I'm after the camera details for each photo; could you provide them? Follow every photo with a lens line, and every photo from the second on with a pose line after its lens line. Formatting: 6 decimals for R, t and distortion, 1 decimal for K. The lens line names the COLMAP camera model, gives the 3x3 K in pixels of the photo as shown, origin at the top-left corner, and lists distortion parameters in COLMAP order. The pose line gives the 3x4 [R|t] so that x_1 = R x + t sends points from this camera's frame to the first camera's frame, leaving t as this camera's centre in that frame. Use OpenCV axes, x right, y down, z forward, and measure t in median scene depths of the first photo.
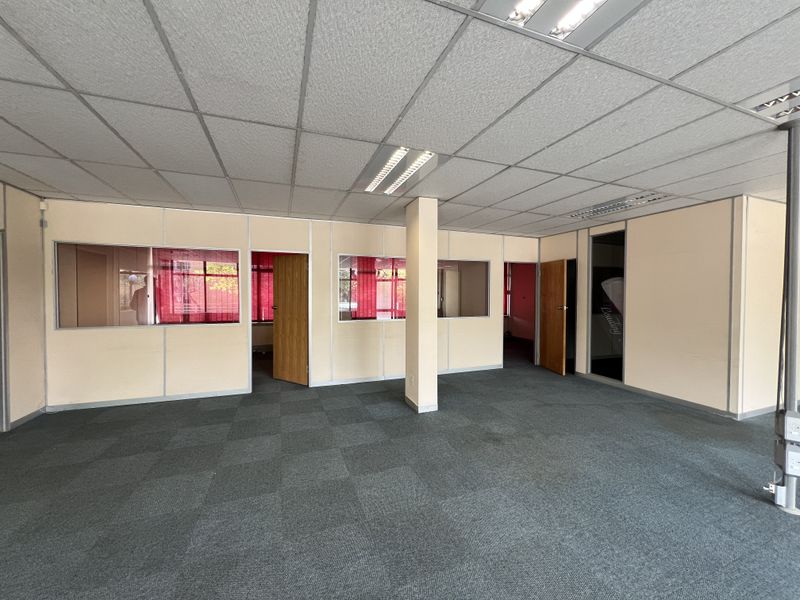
lens RADIAL K [[319.3, 0, 401.1], [0, 319.3, 298.7], [0, 0, 1]] dist [0.024116, 0.000015]
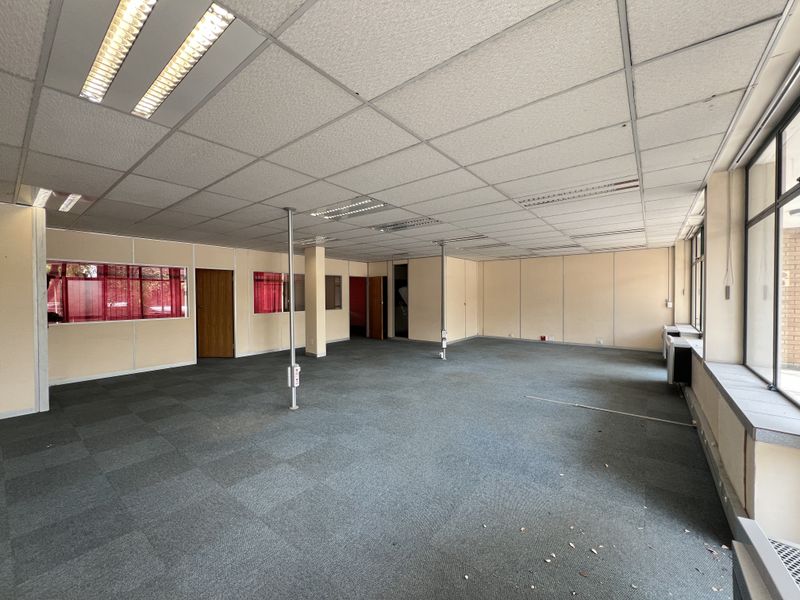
lens RADIAL K [[319.3, 0, 401.1], [0, 319.3, 298.7], [0, 0, 1]] dist [0.024116, 0.000015]
pose [[0.853177, -0.014924, 0.521409, -0.376188], [0.018092, 0.999836, -0.000986, 0.010531], [-0.521308, 0.010274, 0.853307, -0.660964]]
